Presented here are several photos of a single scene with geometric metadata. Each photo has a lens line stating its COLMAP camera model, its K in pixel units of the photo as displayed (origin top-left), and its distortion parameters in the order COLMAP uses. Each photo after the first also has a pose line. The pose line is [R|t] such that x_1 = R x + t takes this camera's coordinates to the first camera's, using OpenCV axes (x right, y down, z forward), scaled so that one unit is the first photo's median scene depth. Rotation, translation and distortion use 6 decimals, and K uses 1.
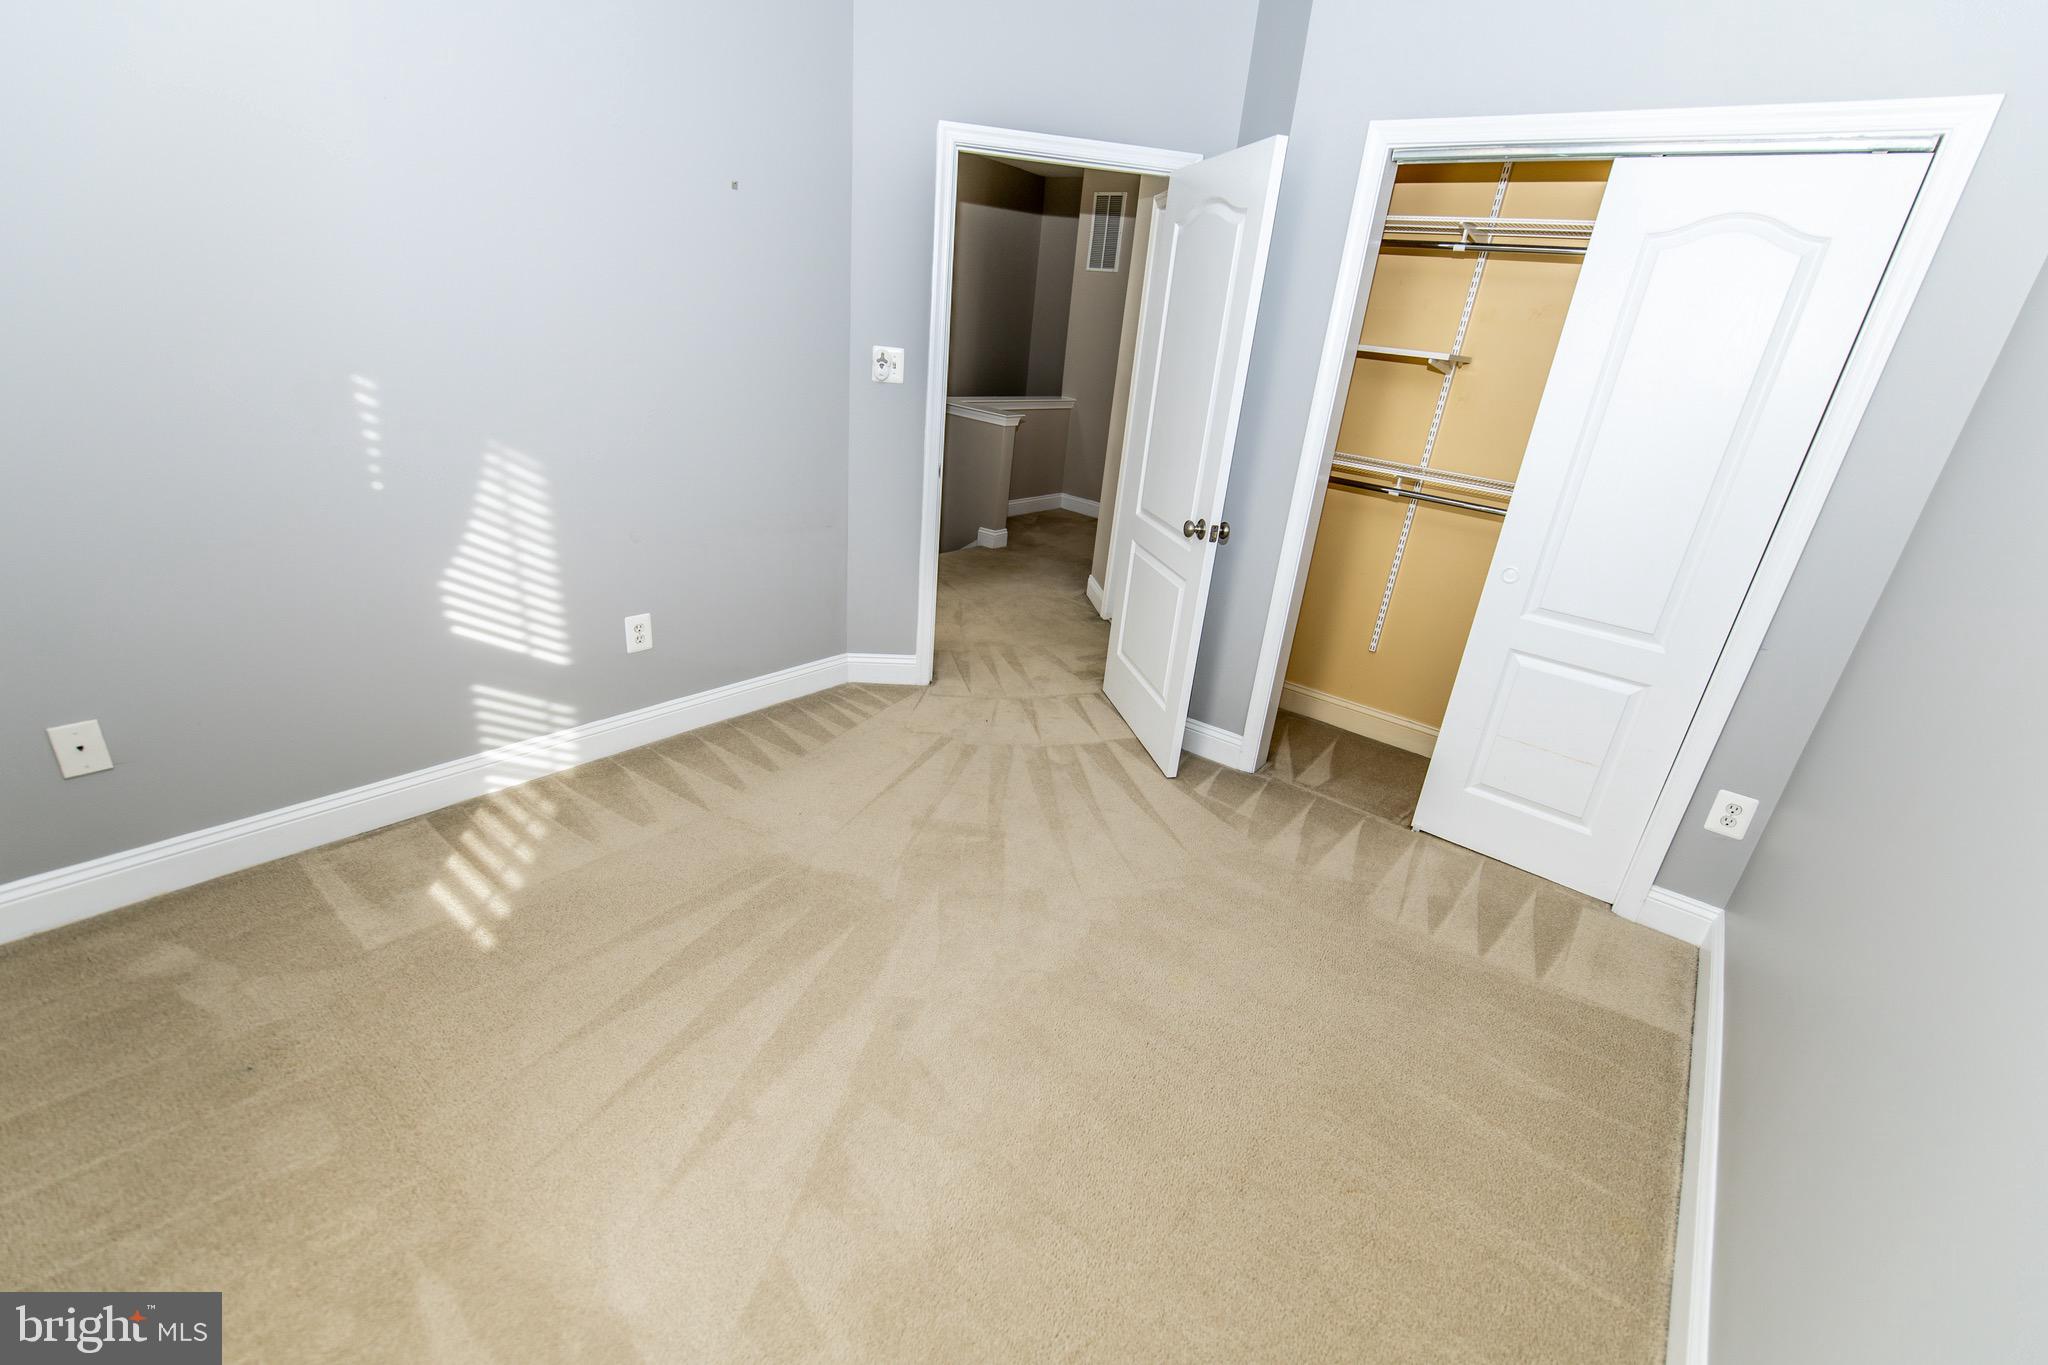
lens RADIAL K [[875.8, 0, 1035.3], [0, 875.8, 689.2], [0, 0, 1]] dist [0.005336, -0.000829]
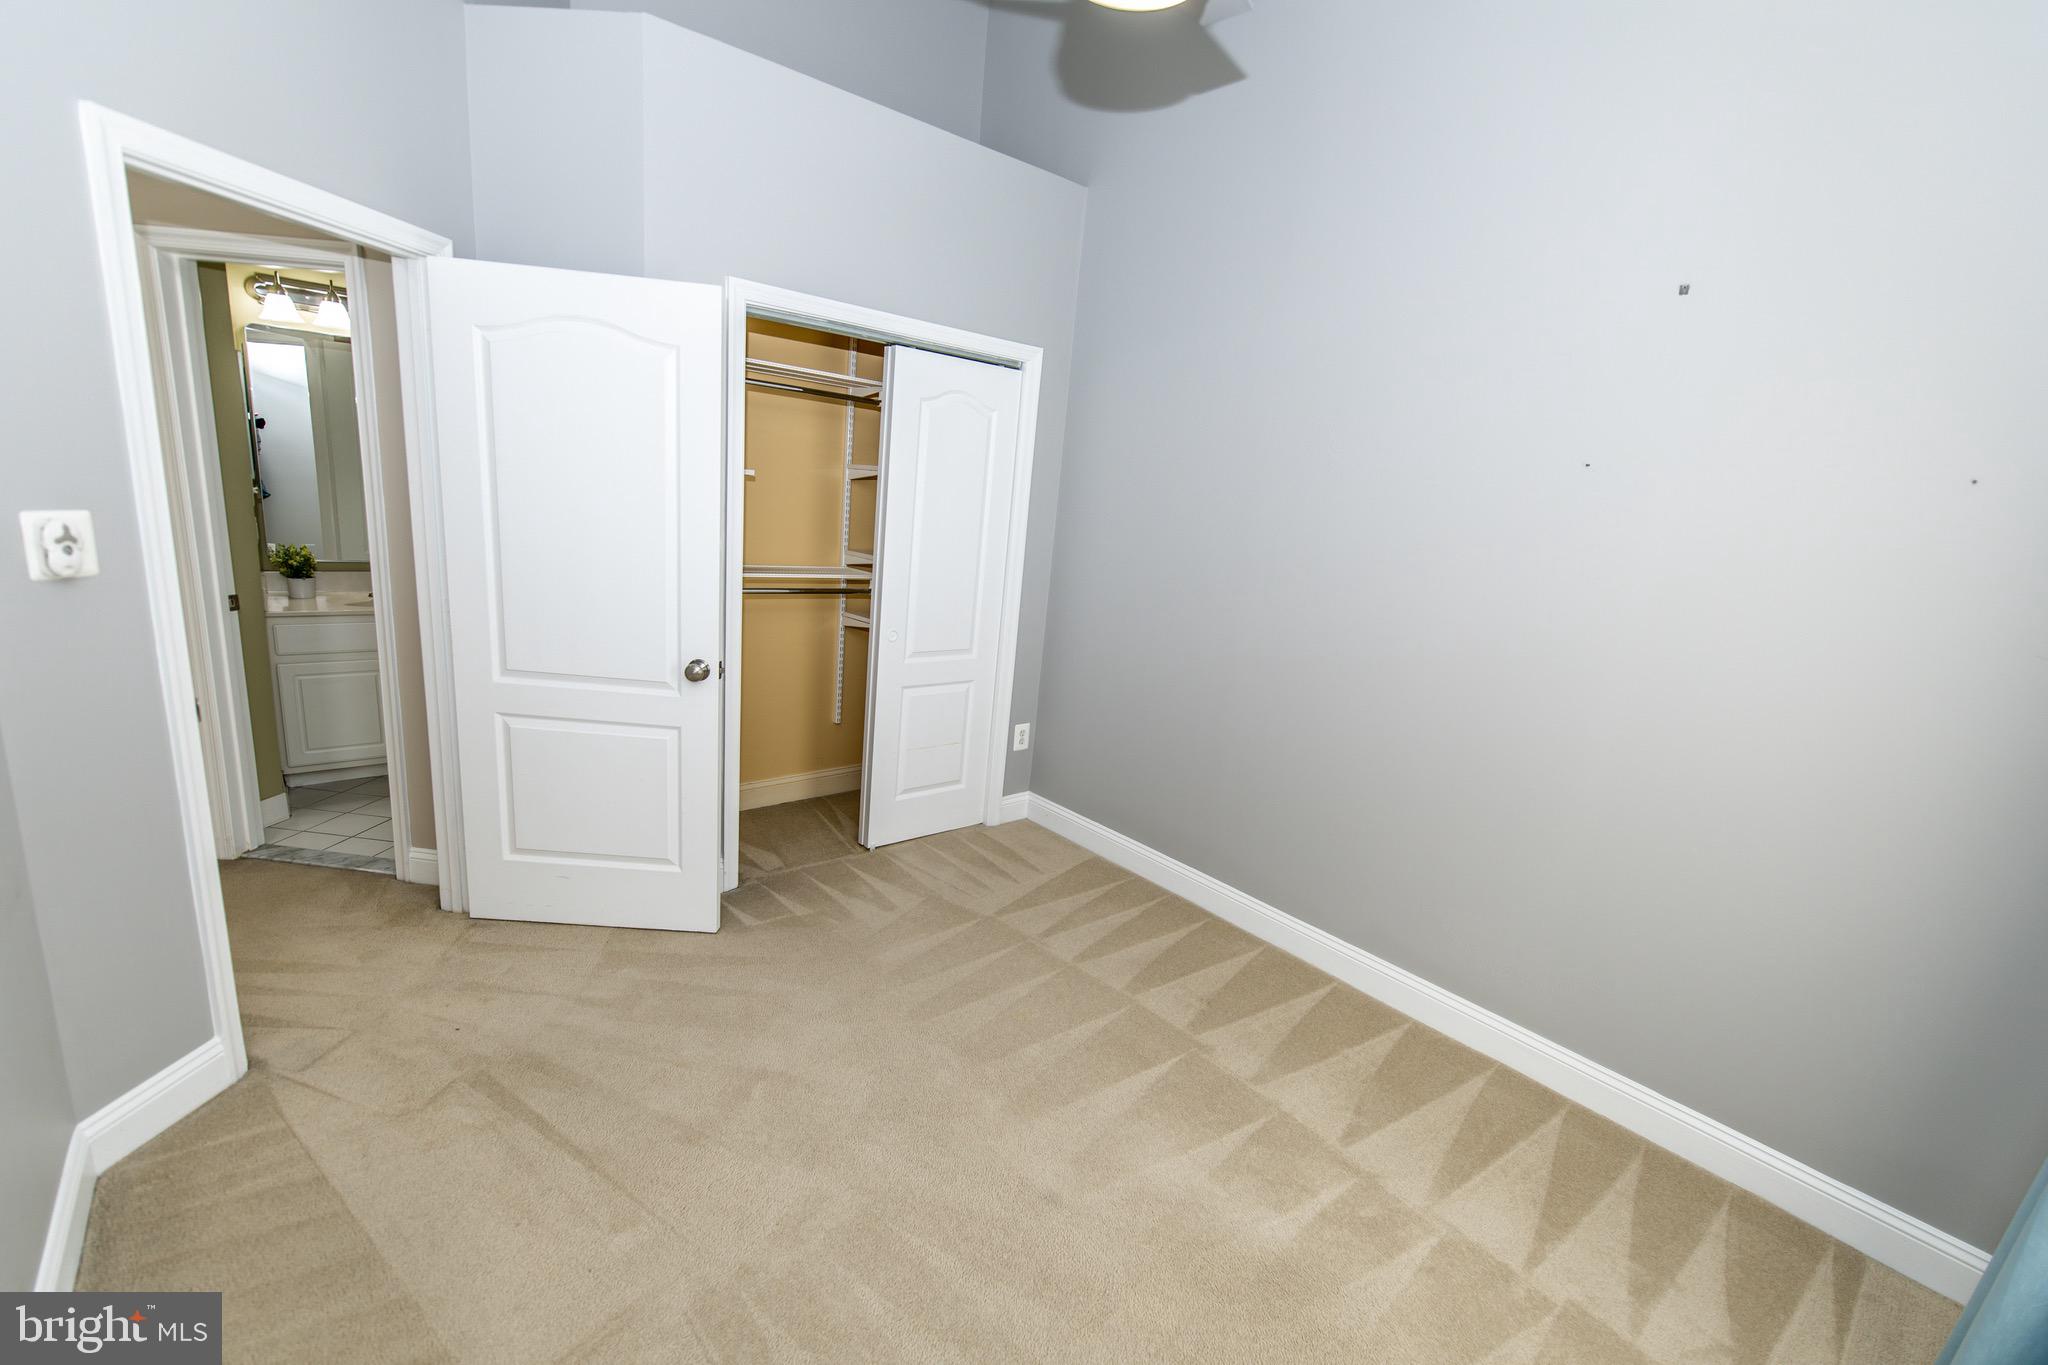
lens RADIAL K [[875.8, 0, 1035.3], [0, 875.8, 689.2], [0, 0, 1]] dist [0.005336, -0.000829]
pose [[0.205265, -0.298458, 0.932089, -0.627438], [0.313496, 0.922239, 0.226266, -0.265836], [-0.927139, 0.245761, 0.282868, 0.407771]]
